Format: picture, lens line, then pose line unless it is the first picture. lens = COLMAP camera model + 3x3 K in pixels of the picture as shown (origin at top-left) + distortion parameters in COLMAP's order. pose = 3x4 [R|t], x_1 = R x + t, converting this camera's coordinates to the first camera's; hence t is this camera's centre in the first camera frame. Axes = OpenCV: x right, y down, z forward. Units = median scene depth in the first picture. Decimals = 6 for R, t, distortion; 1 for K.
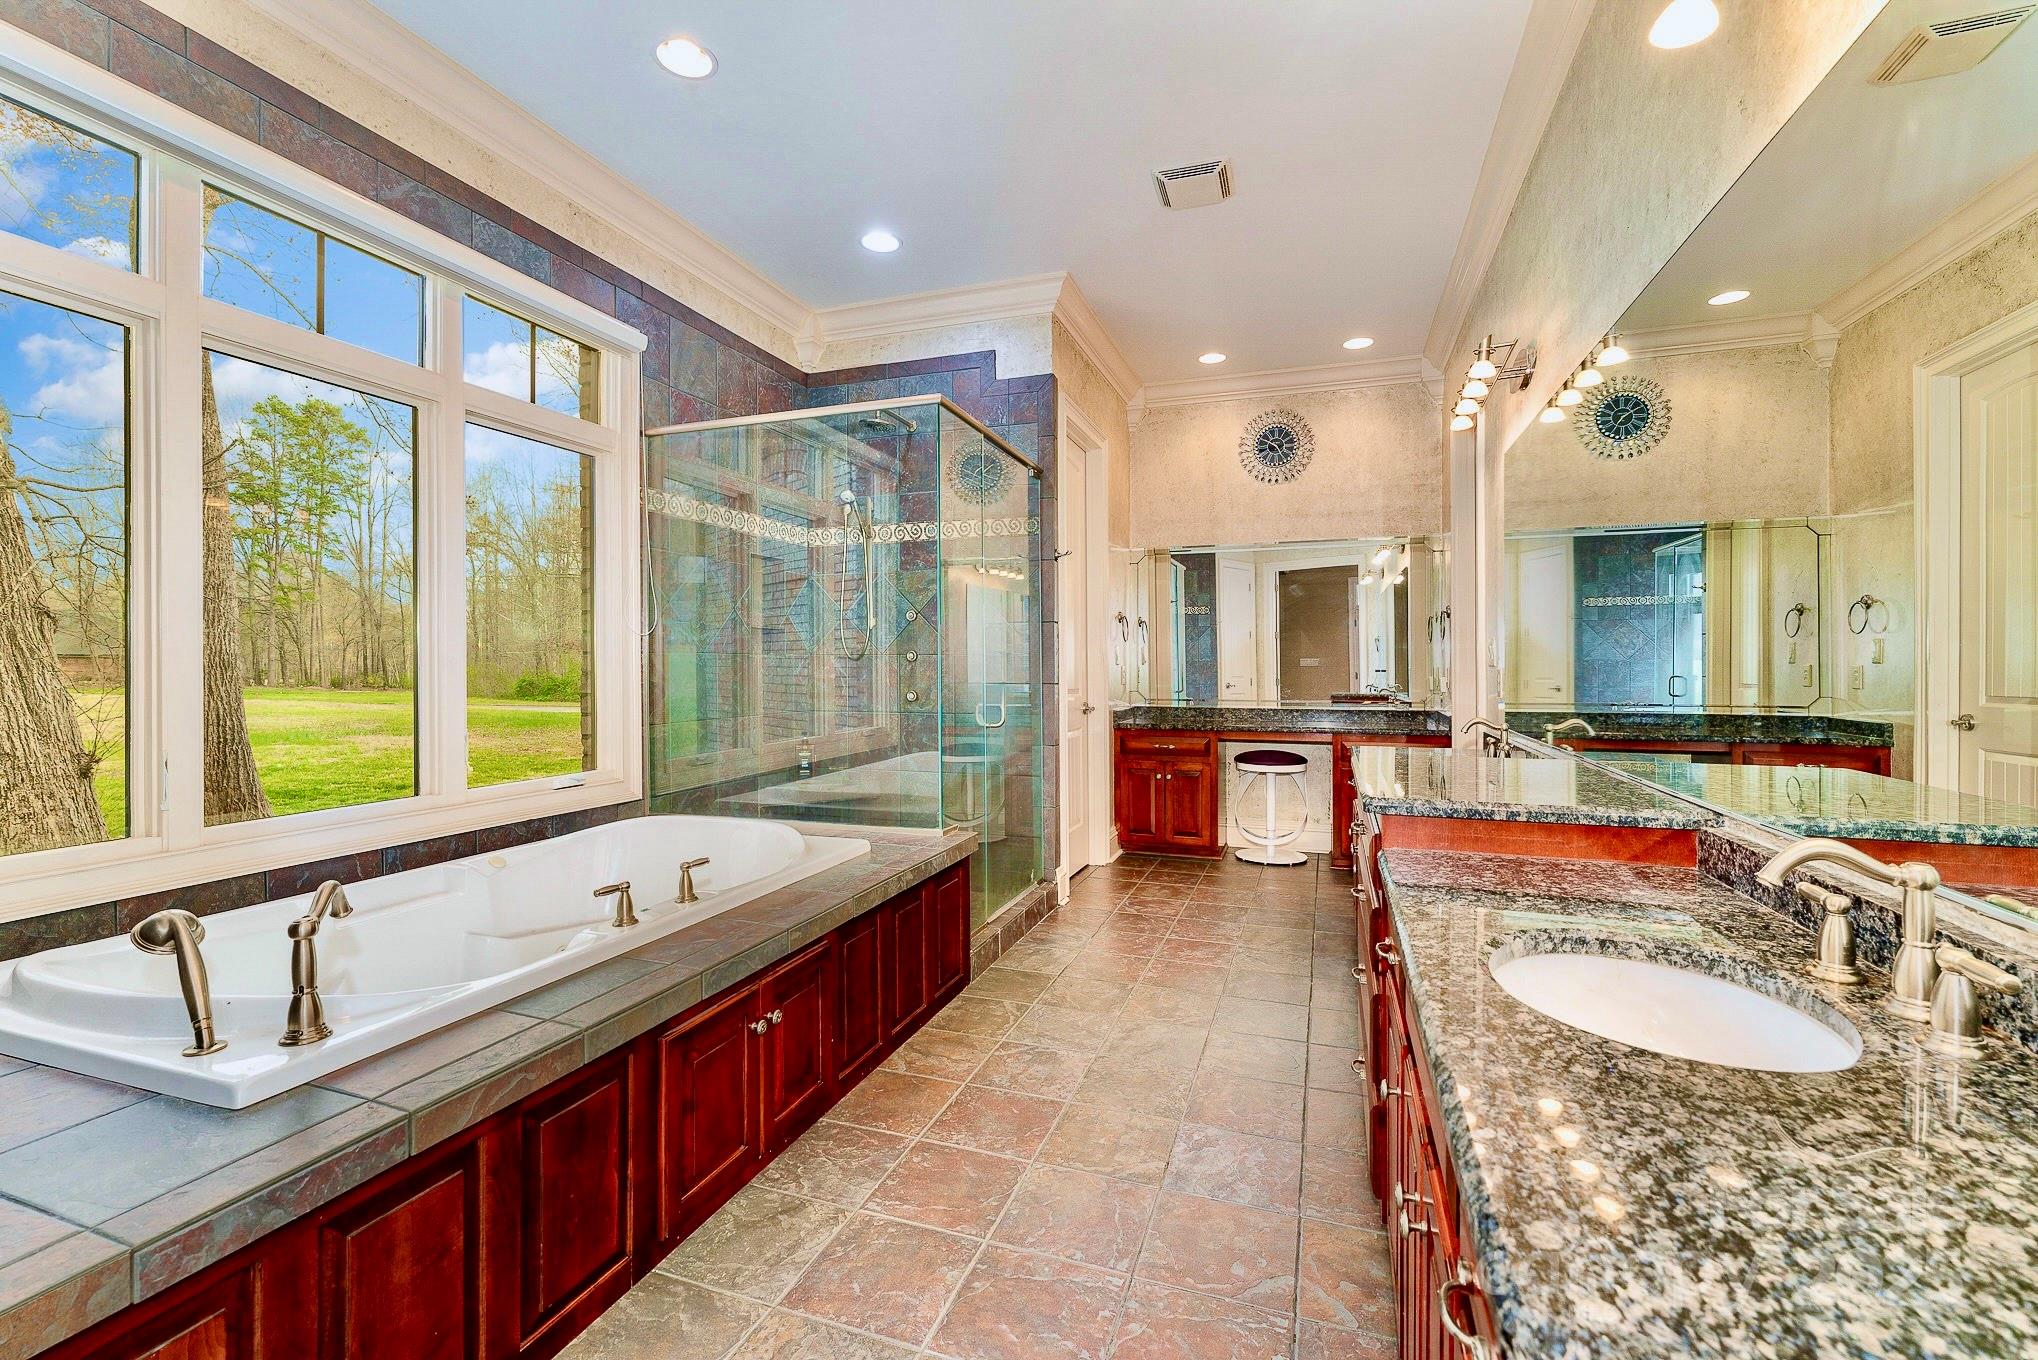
lens RADIAL K [[838.5, 0, 1020.4], [0, 838.5, 670.7], [0, 0, 1]] dist [-0.008777, 0.000949]
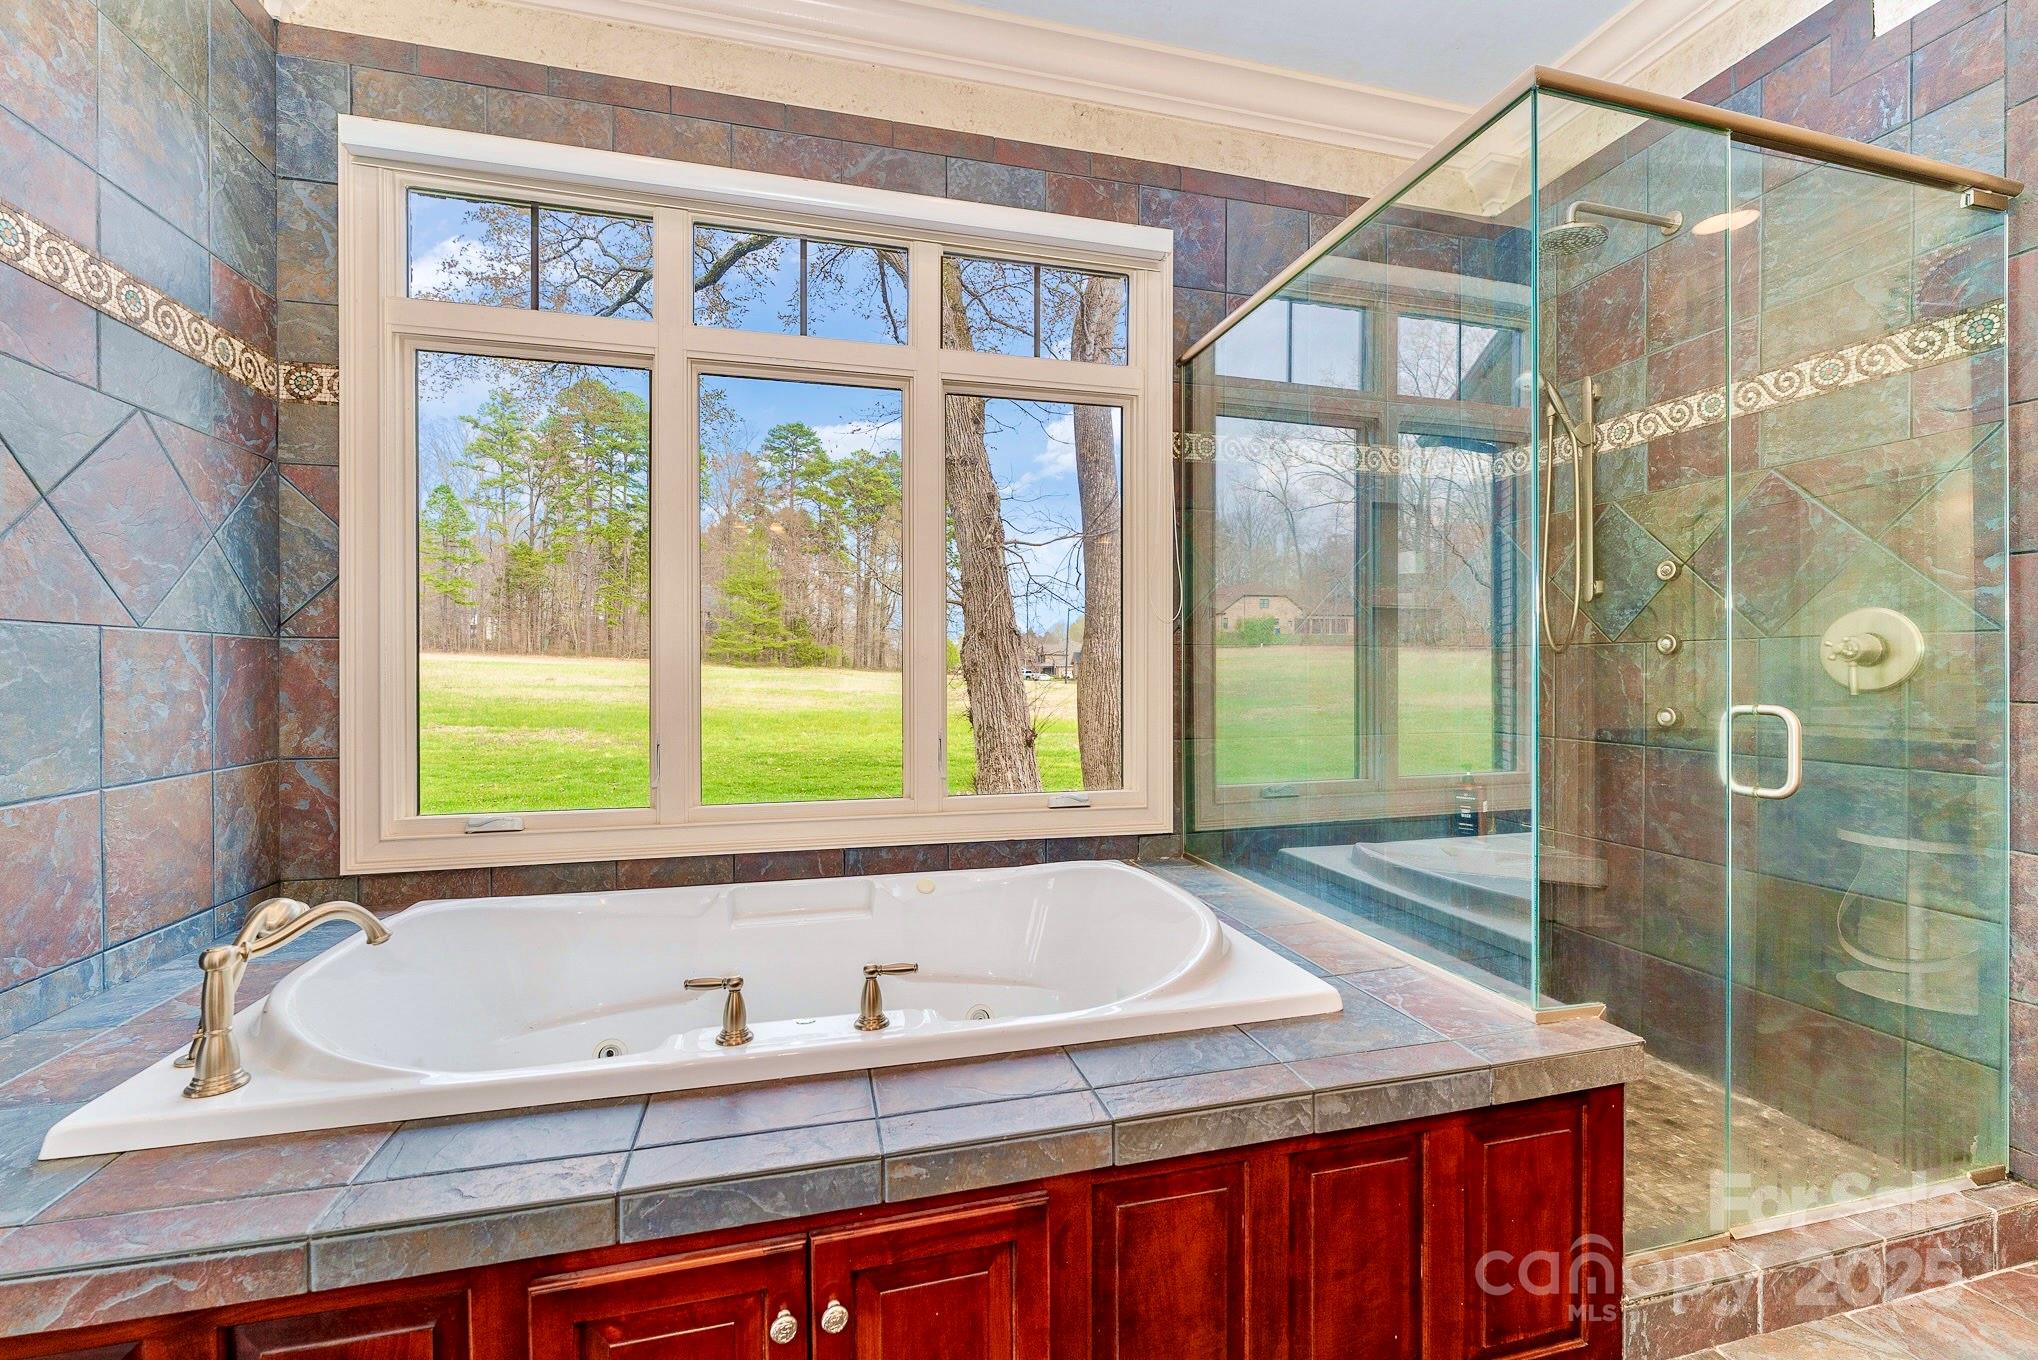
lens RADIAL K [[838.5, 0, 1018.2], [0, 838.5, 679.9], [0, 0, 1]] dist [-0.008777, 0.000949]
pose [[0.559787, 0.010563, -0.828569, 0.113174], [-0.005742, 0.999944, 0.008868, 0.004896], [0.828617, -0.000206, 0.559816, 0.451982]]
